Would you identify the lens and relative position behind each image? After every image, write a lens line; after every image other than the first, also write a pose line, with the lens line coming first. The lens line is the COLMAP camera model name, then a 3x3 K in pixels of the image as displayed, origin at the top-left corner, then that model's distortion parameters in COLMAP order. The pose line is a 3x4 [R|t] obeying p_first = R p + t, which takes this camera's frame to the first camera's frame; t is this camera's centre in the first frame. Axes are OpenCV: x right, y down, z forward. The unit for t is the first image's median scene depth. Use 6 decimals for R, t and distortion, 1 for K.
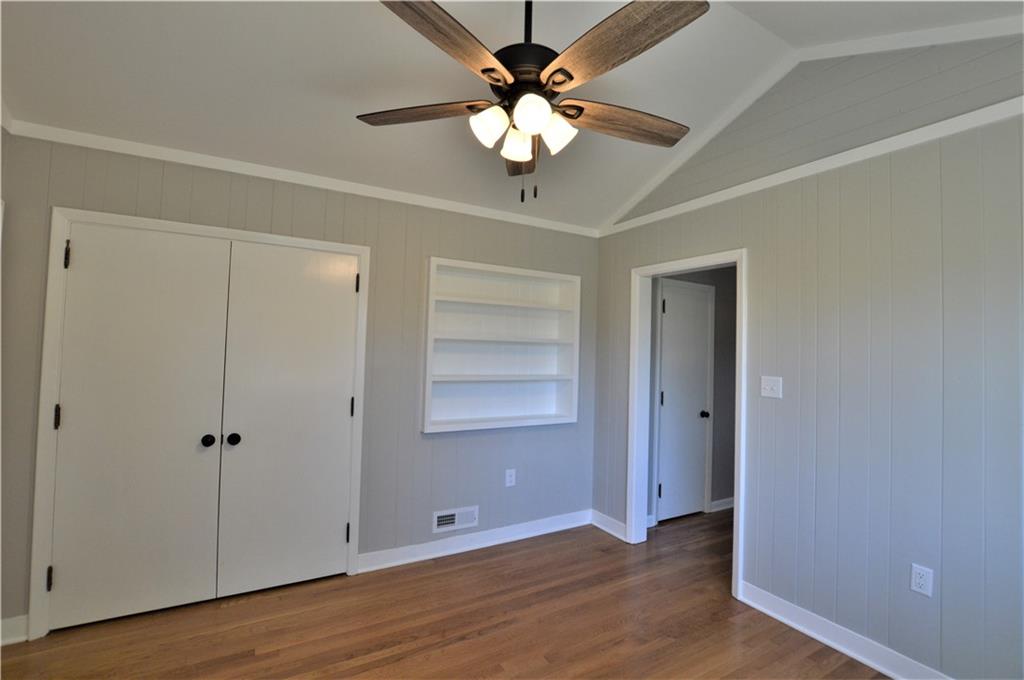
lens RADIAL K [[458.8, 0, 510.5], [0, 458.8, 333.7], [0, 0, 1]] dist [-0.025682, 0.000481]
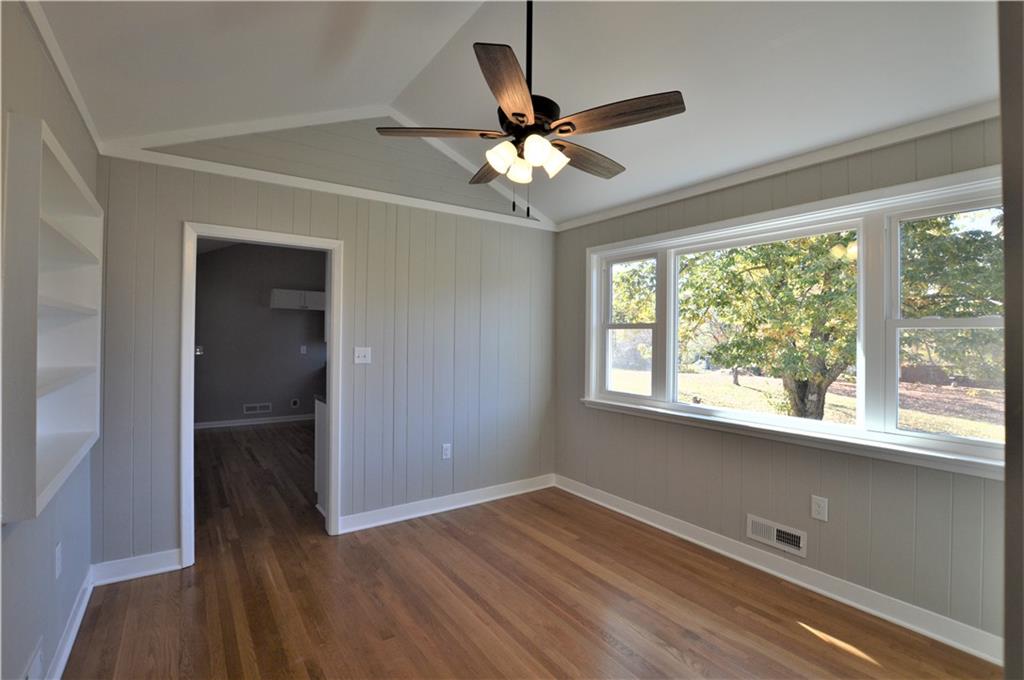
lens RADIAL K [[458.8, 0, 510.5], [0, 458.8, 333.7], [0, 0, 1]] dist [-0.025682, 0.000481]
pose [[-0.084978, -0.016556, 0.996245, -0.765240], [-0.049209, 0.998712, 0.012399, 0.018736], [-0.995167, -0.047971, -0.085683, 0.704464]]
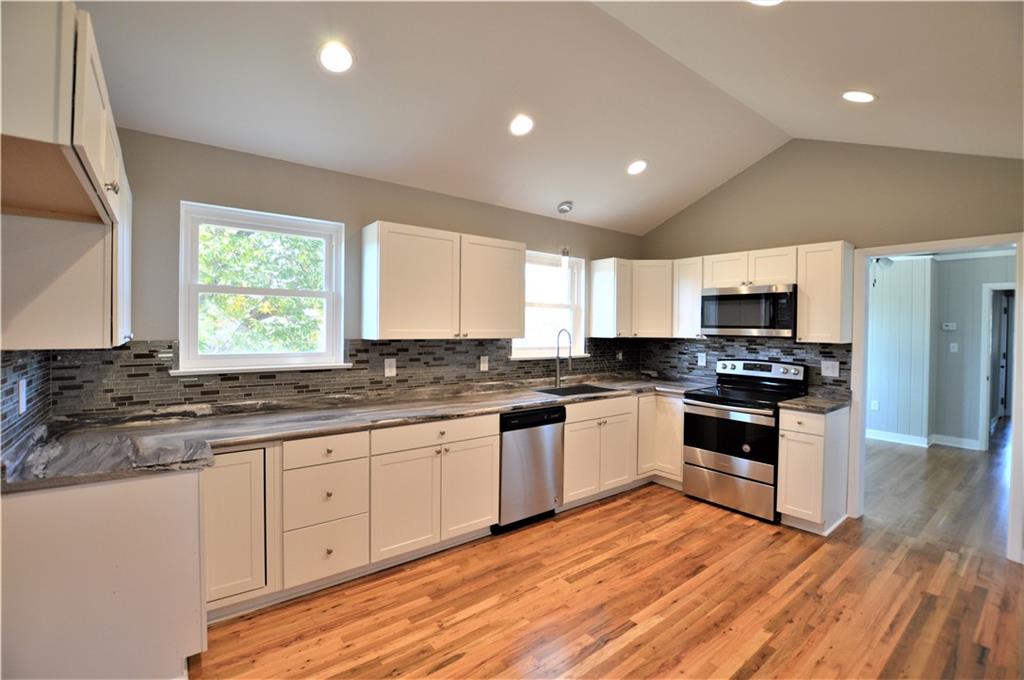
lens RADIAL K [[458.8, 0, 510.5], [0, 458.8, 333.7], [0, 0, 1]] dist [-0.025682, 0.000481]
pose [[-0.990891, -0.033638, -0.130395, 1.797666], [-0.030770, 0.999240, -0.023949, 0.125343], [0.131101, -0.019719, -0.991173, 2.309593]]
